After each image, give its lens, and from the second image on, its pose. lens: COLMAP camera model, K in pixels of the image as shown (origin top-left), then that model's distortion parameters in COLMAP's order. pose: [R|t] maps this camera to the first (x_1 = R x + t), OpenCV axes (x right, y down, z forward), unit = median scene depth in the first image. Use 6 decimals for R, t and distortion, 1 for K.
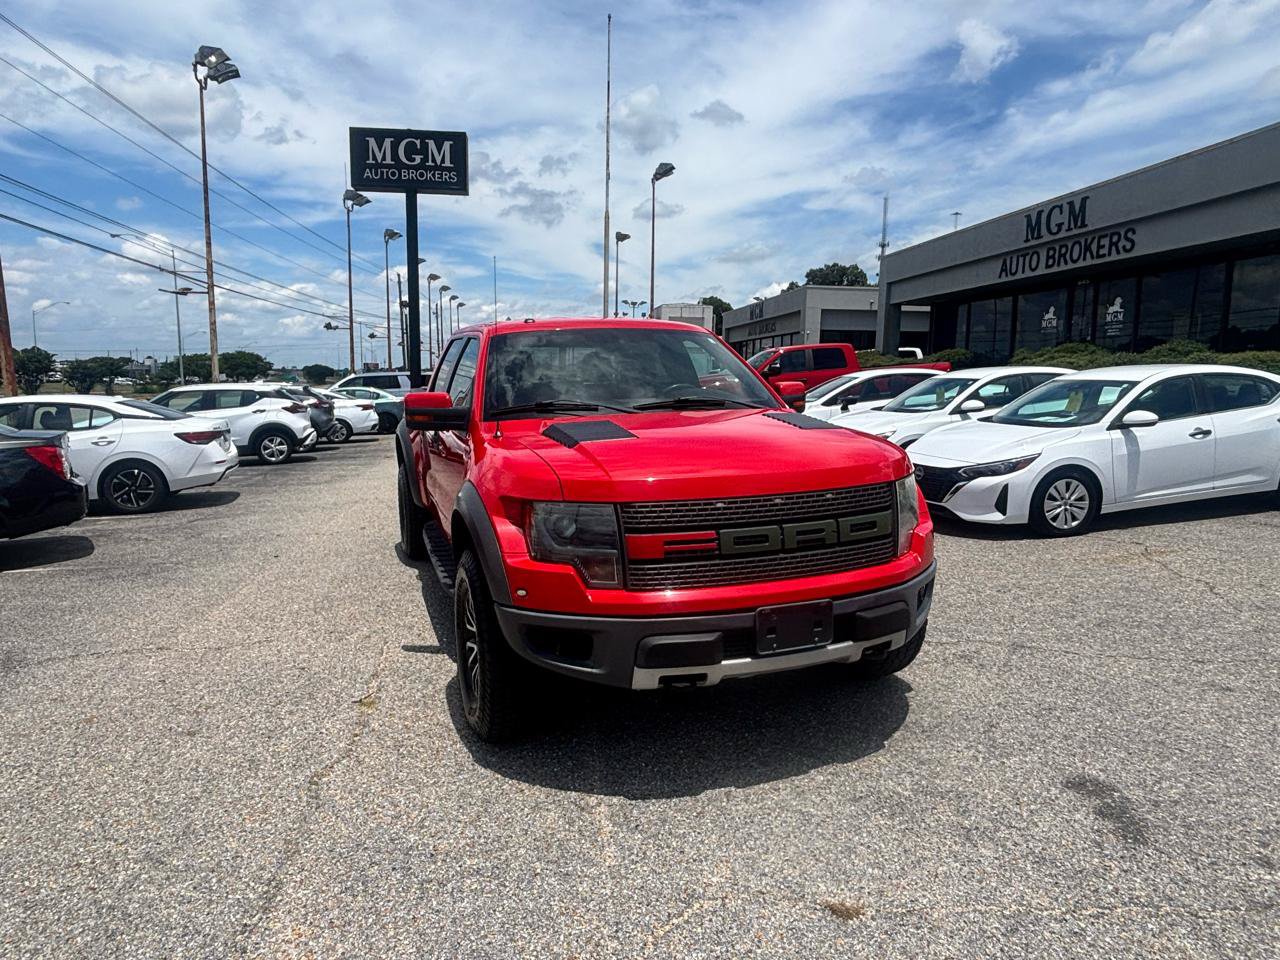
lens RADIAL K [[798.2, 0, 634.8], [0, 798.2, 467.7], [0, 0, 1]] dist [0.010253, -0.018260]
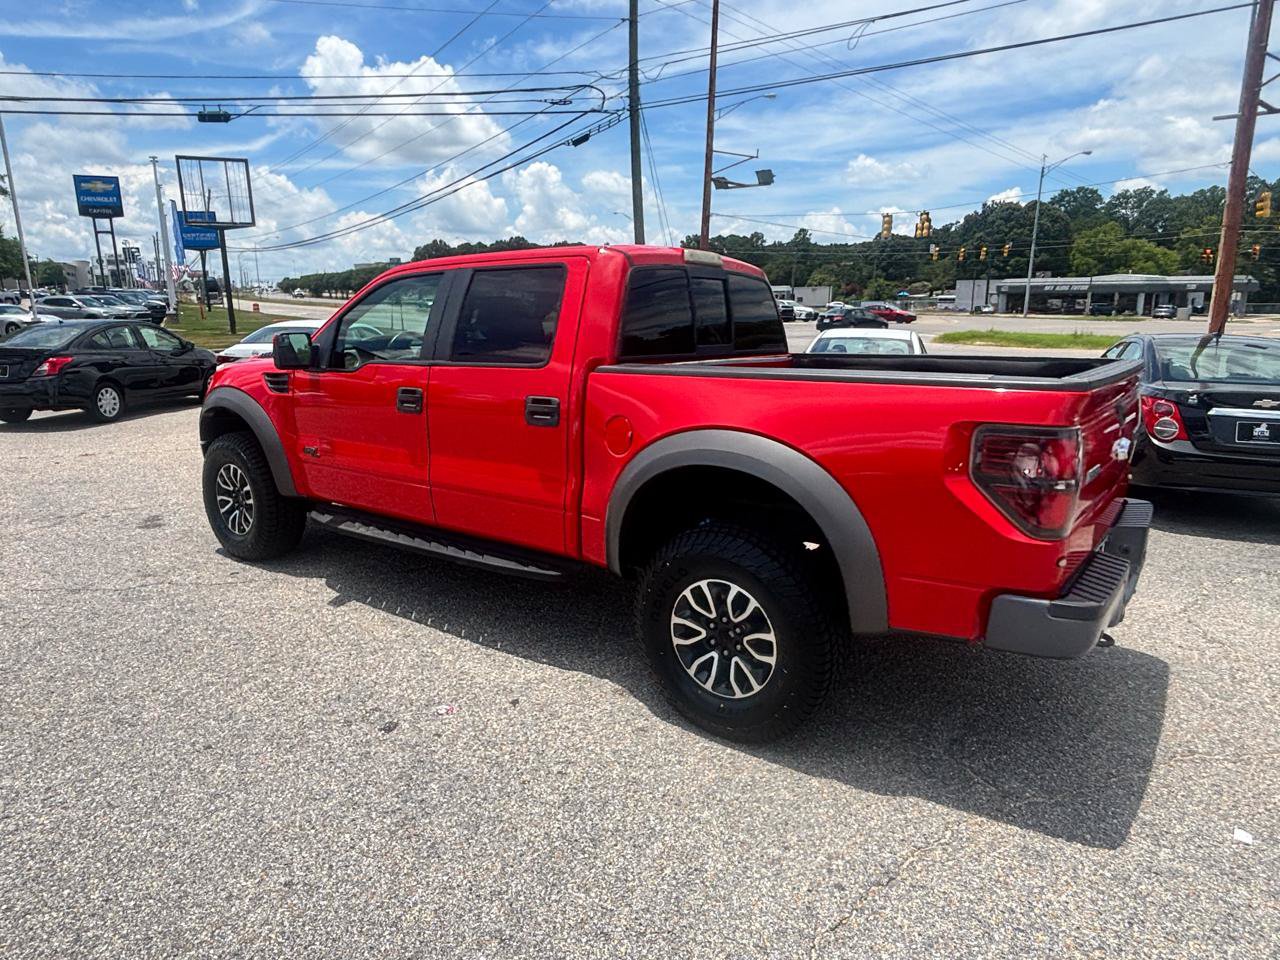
lens RADIAL K [[798.2, 0, 631.1], [0, 798.2, 484.1], [0, 0, 1]] dist [0.010253, -0.018260]
pose [[-0.842275, 0.118690, -0.525819, 0.256401], [-0.063513, 0.946812, 0.315457, -0.177178], [0.535293, 0.299098, -0.789937, 1.373646]]
